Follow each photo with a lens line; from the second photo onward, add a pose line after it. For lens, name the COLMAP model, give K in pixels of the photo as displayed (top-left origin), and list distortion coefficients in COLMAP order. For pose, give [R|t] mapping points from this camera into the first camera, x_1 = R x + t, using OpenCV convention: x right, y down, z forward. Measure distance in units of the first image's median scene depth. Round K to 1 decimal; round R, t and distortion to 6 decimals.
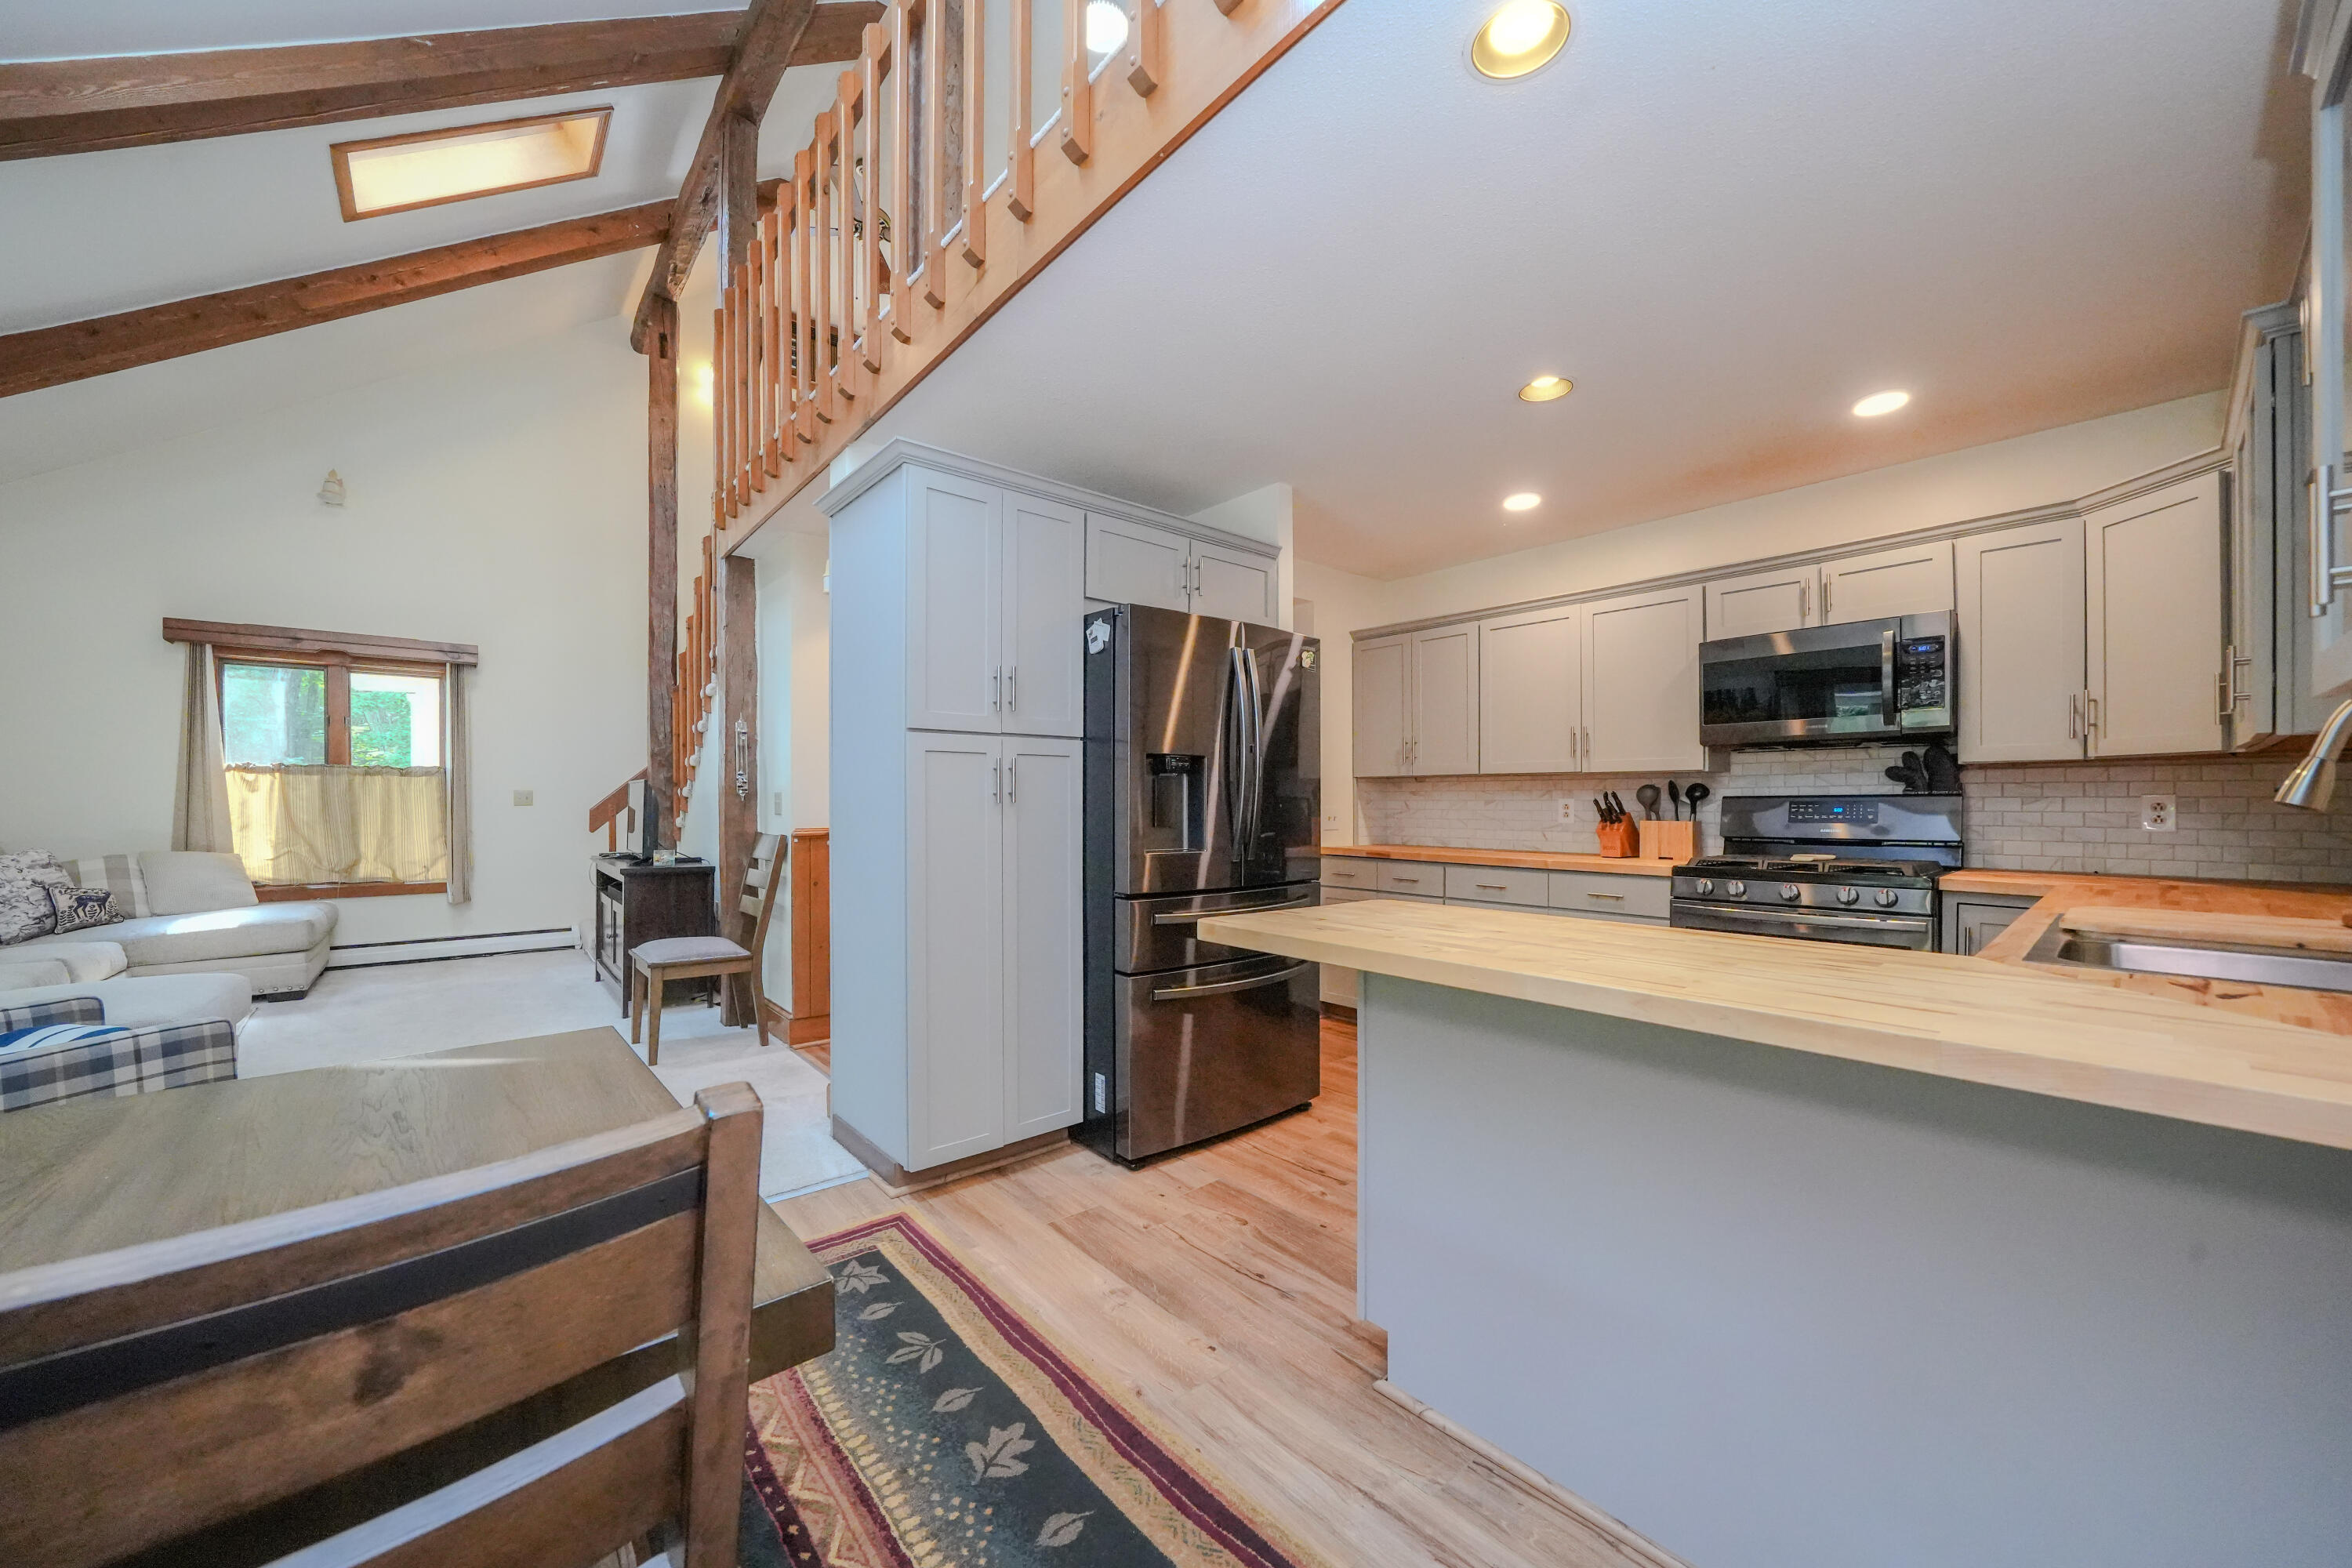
lens RADIAL K [[849.7, 0, 1163.5], [0, 849.7, 804.6], [0, 0, 1]] dist [-0.020986, 0.000111]
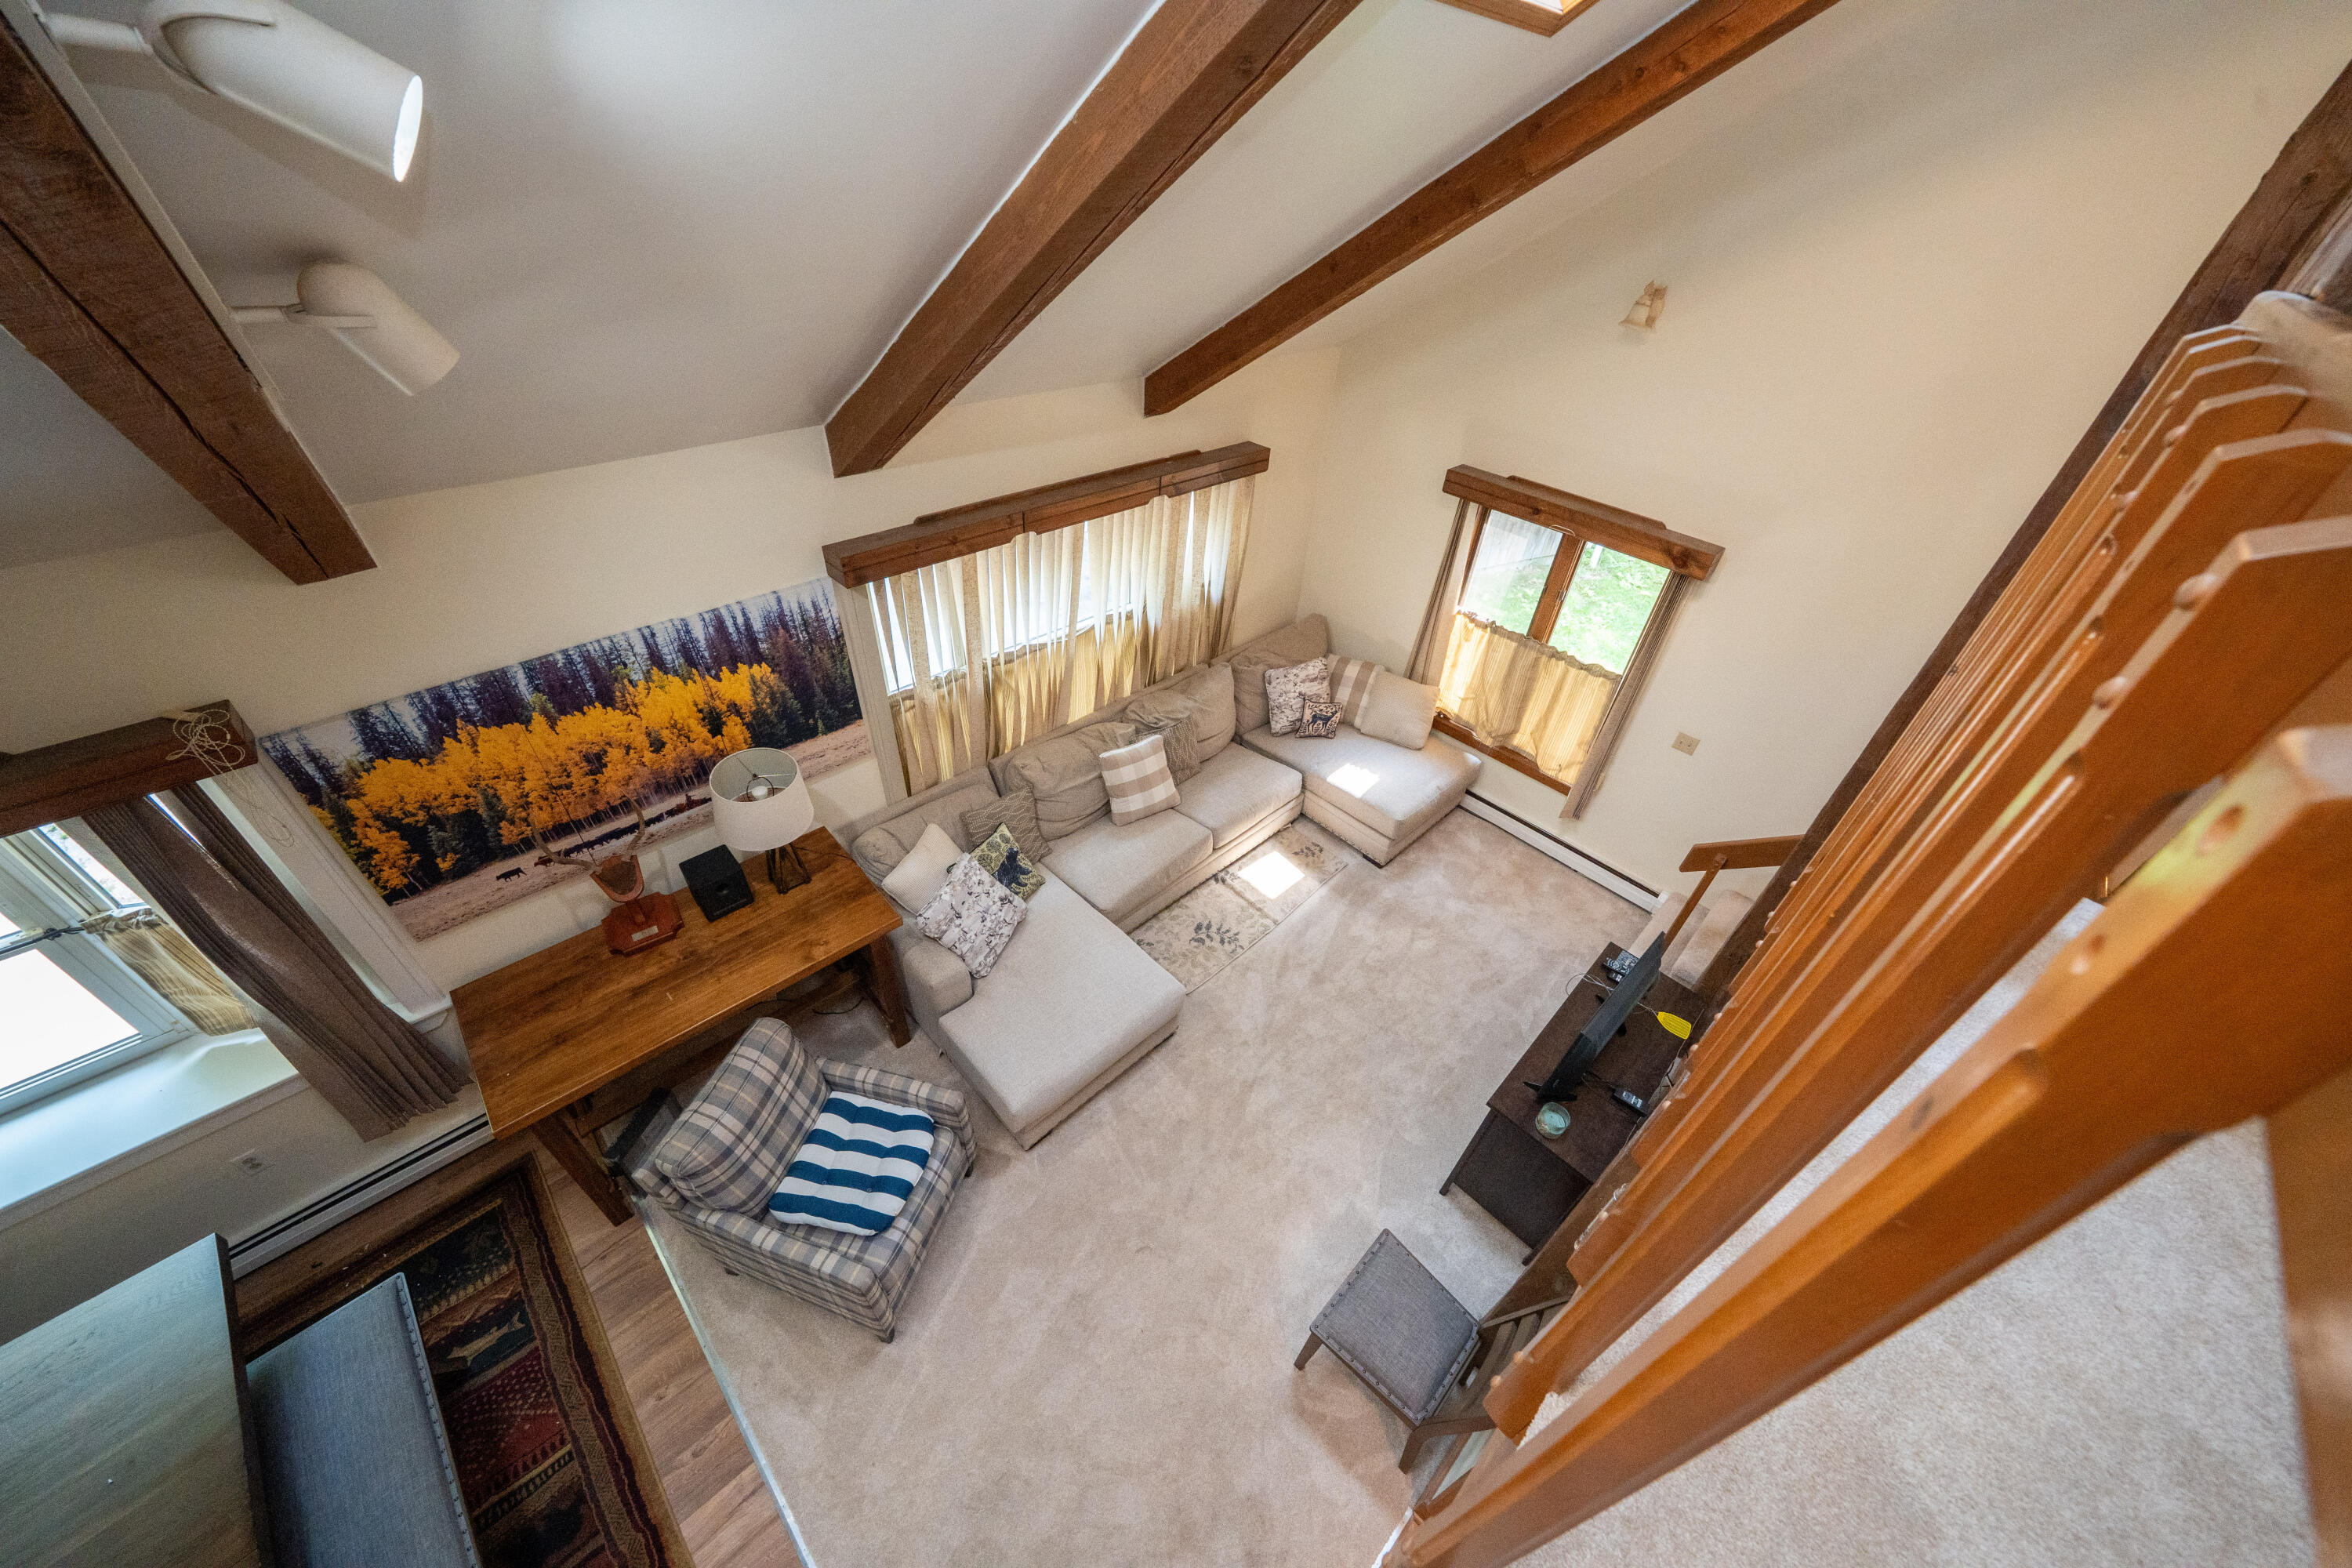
lens RADIAL K [[814.8, 0, 1176.0], [0, 814.8, 784.0], [0, 0, 1]] dist [-0.021716, 0.000004]
pose [[0.077654, 0.627310, -0.774888, -0.383392], [-0.068251, 0.778757, 0.623602, -0.778243], [0.994642, 0.004462, 0.103288, 0.873126]]
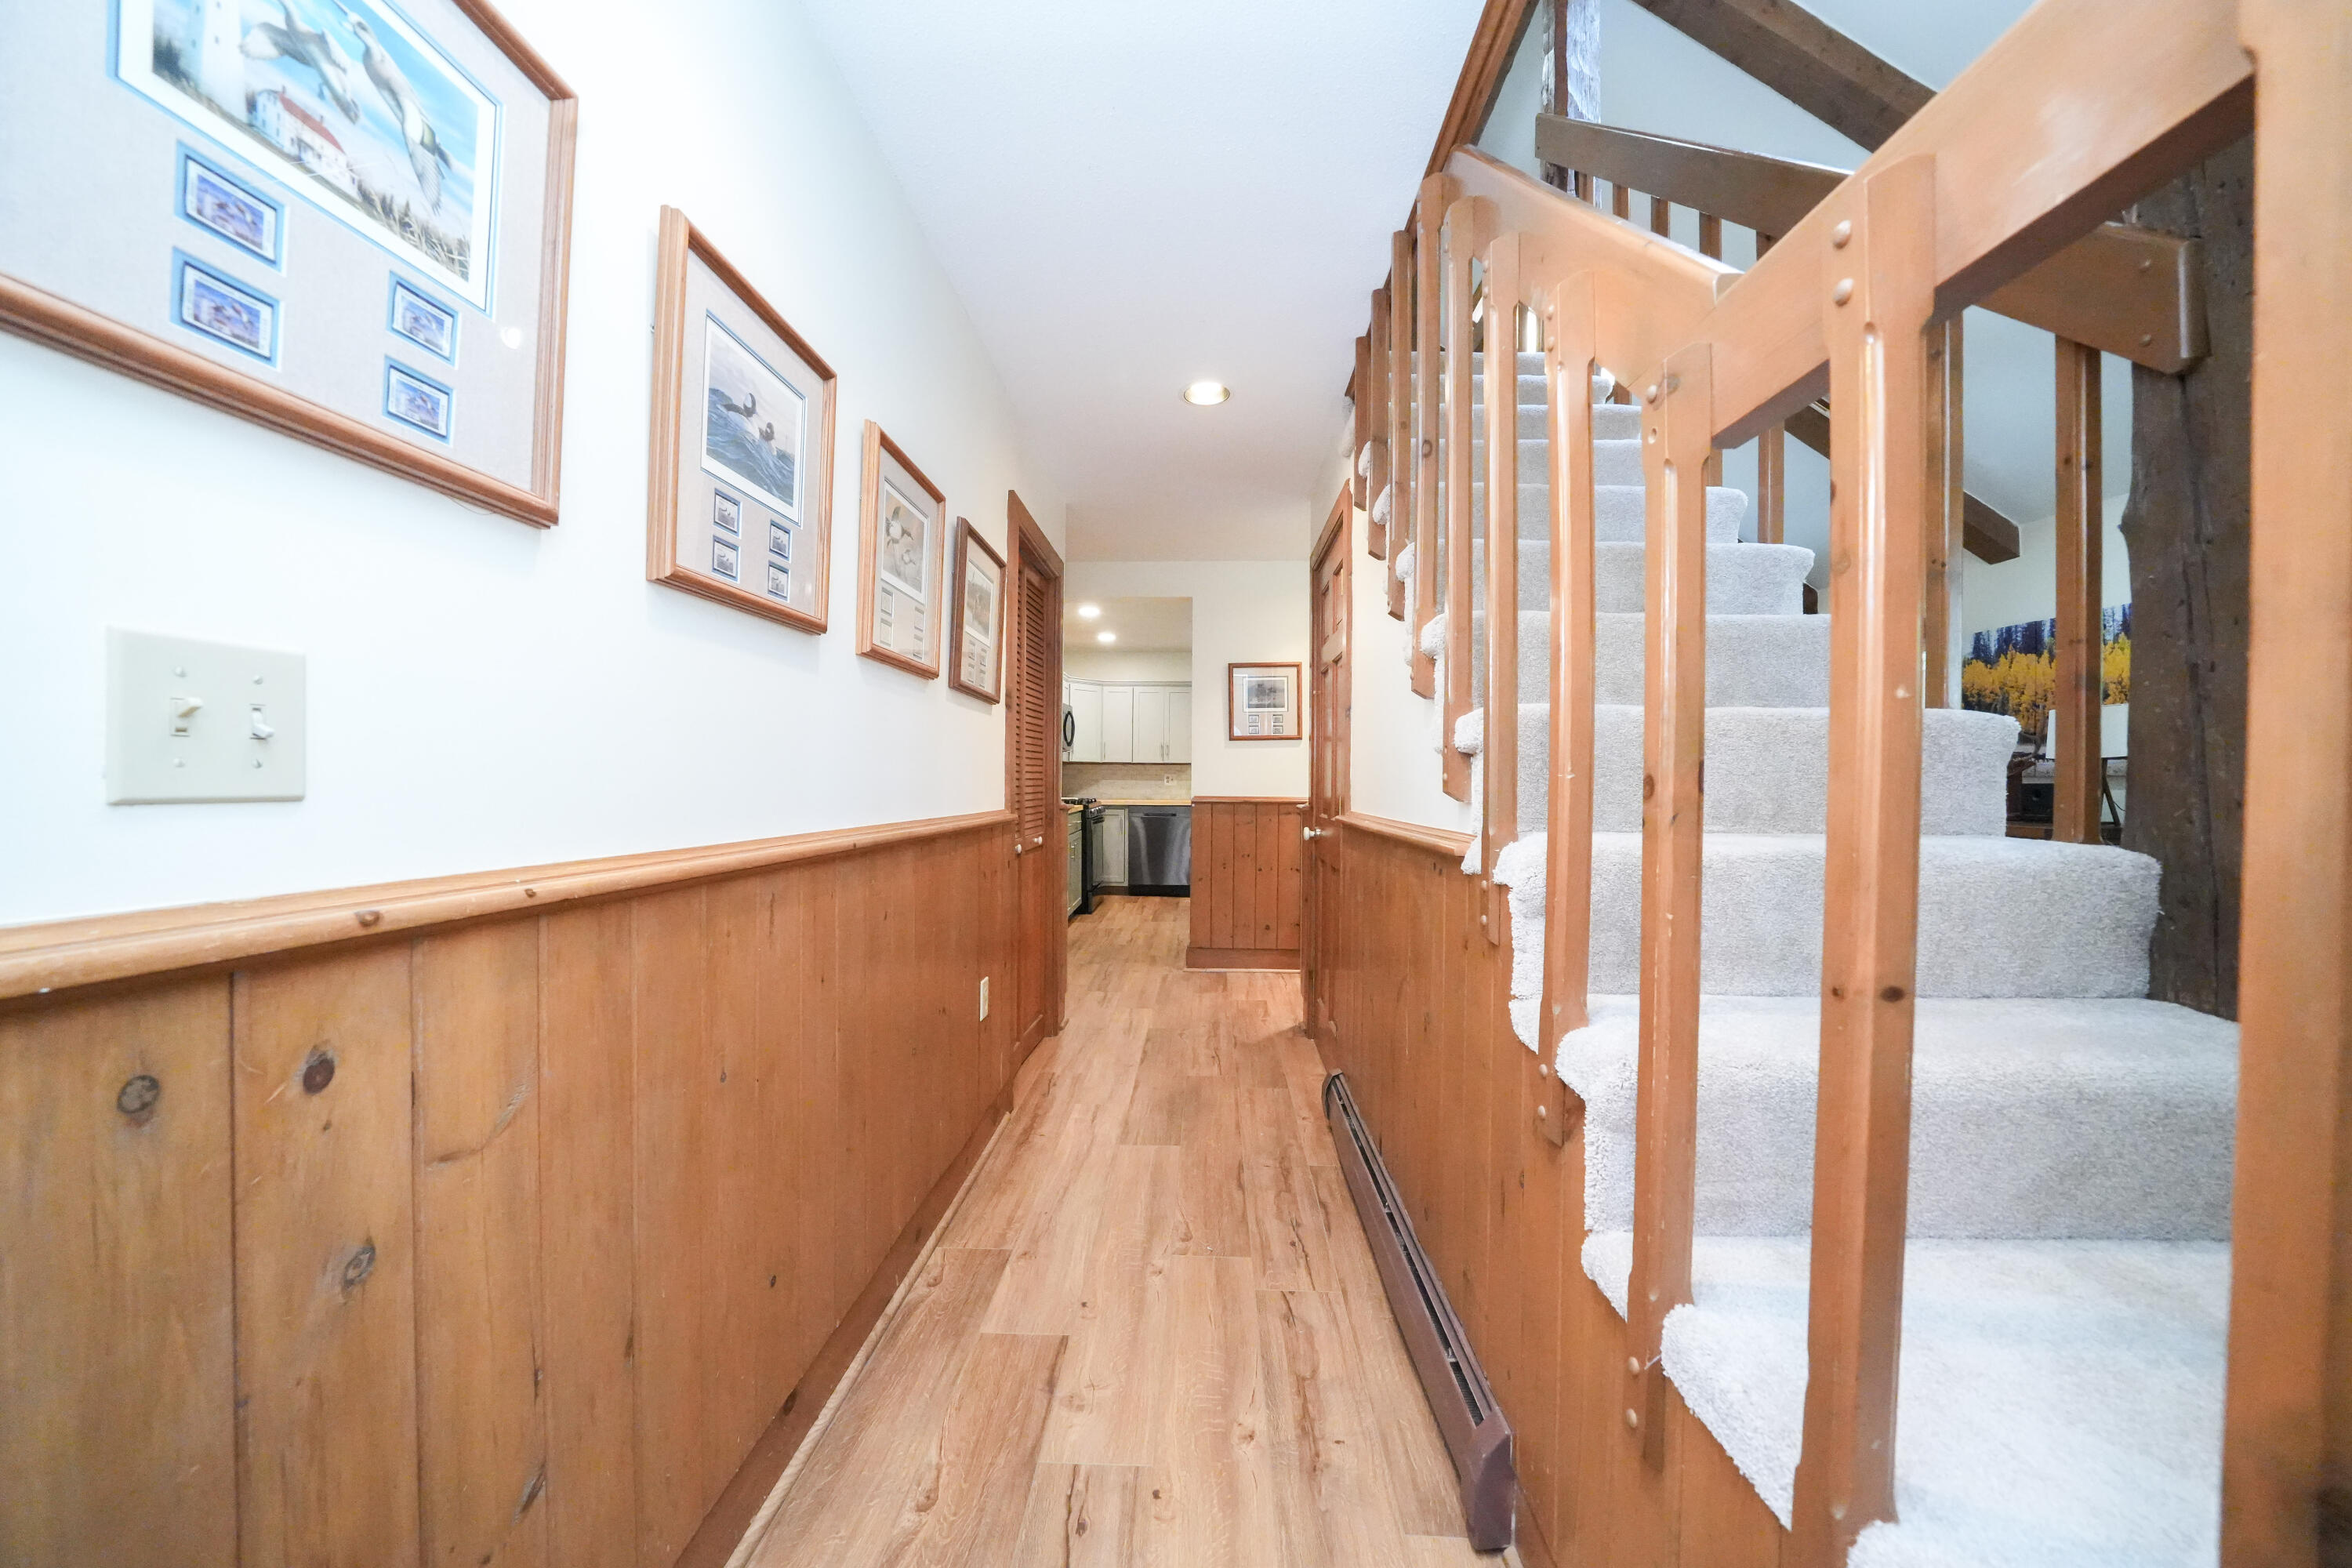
lens RADIAL K [[814.8, 0, 1176.0], [0, 814.8, 784.0], [0, 0, 1]] dist [-0.021716, 0.000004]
pose [[-0.737961, -0.010445, 0.674762, -0.989588], [-0.001418, 0.999902, 0.013927, -0.012440], [-0.674842, 0.009321, -0.737904, 2.366743]]
